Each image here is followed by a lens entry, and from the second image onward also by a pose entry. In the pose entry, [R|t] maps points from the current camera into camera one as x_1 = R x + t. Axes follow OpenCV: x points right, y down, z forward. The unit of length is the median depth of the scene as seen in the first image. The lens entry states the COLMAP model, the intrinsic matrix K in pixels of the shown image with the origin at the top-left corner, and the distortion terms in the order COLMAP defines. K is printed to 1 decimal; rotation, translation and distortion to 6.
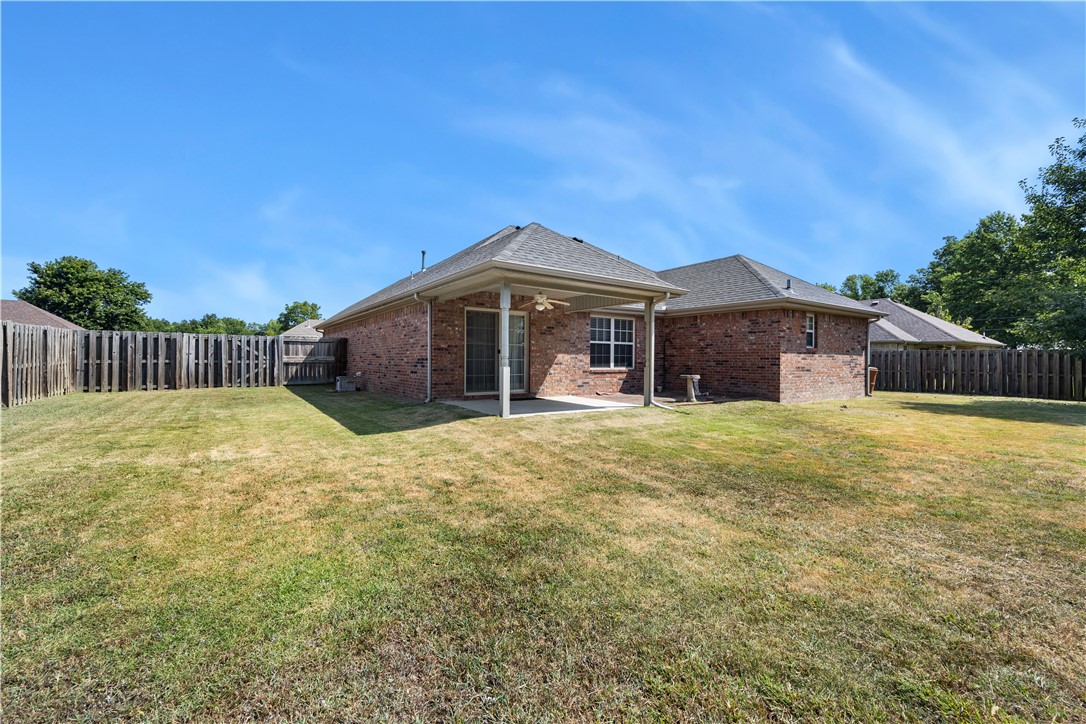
lens RADIAL K [[425.4, 0, 543.0], [0, 425.4, 362.0], [0, 0, 1]] dist [-0.000714, -0.000149]
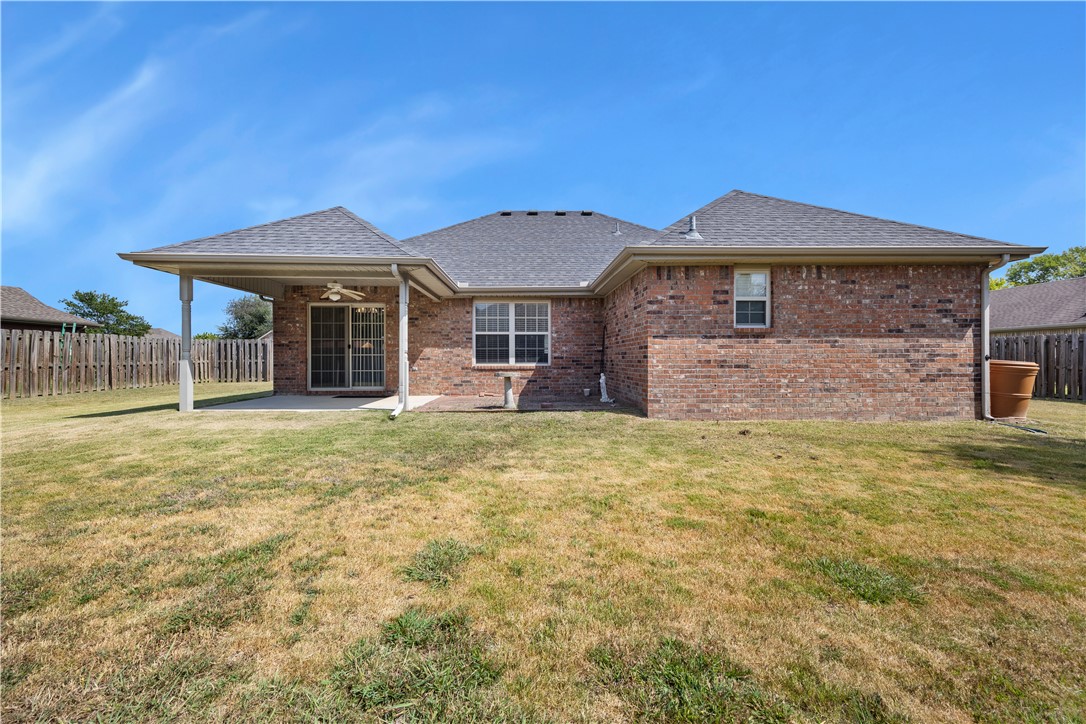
lens RADIAL K [[440.7, 0, 543.0], [0, 440.7, 362.0], [0, 0, 1]] dist [-0.000156, -0.000010]
pose [[0.842480, -0.006850, -0.538684, 0.668560], [0.005738, 0.999977, -0.003741, 0.013668], [0.538697, 0.000060, 0.842500, 0.318961]]
